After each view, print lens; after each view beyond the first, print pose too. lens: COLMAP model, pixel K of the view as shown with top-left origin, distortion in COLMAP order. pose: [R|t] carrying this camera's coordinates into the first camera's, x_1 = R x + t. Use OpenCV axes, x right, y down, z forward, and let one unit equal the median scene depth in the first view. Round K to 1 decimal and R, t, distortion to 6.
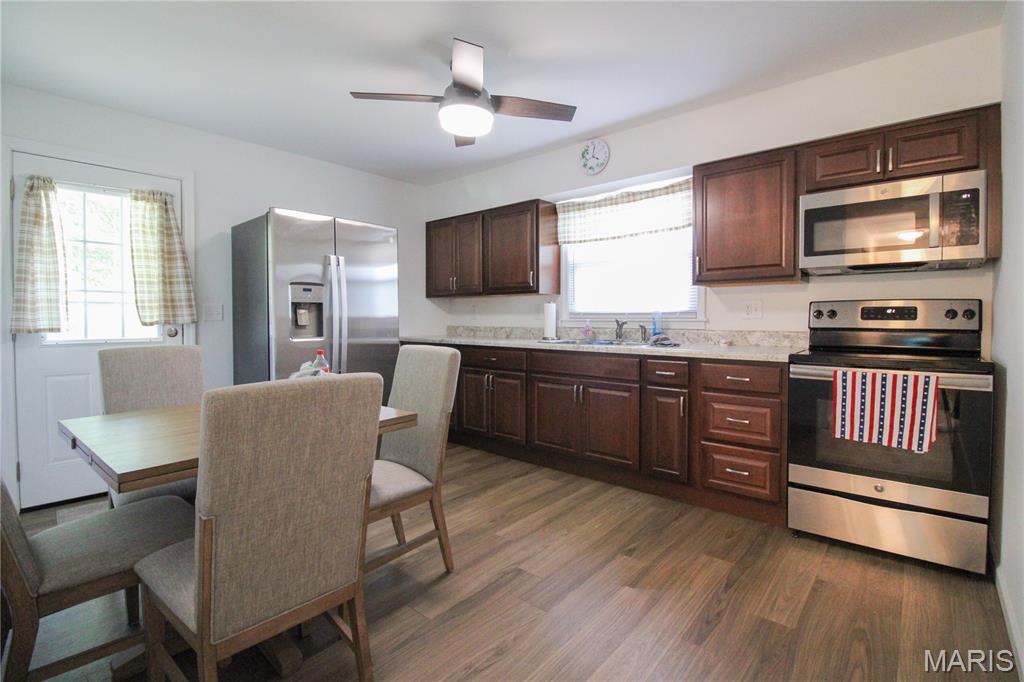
lens RADIAL K [[478.8, 0, 514.3], [0, 478.8, 329.4], [0, 0, 1]] dist [0.015170, 0.000130]
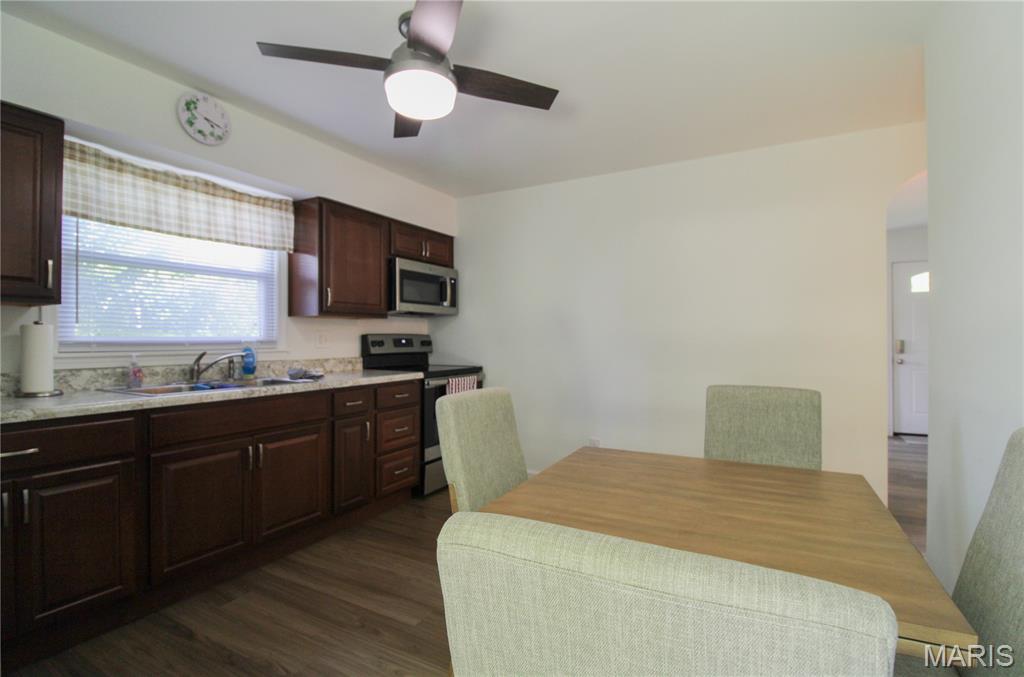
lens RADIAL K [[505.6, 0, 512.0], [0, 505.6, 338.5], [0, 0, 1]] dist [0.002021, -0.000035]
pose [[-0.215280, -0.004817, 0.976541, -0.665799], [0.021138, 0.999731, 0.009591, -0.041567], [-0.976324, 0.022707, -0.215120, 0.755296]]
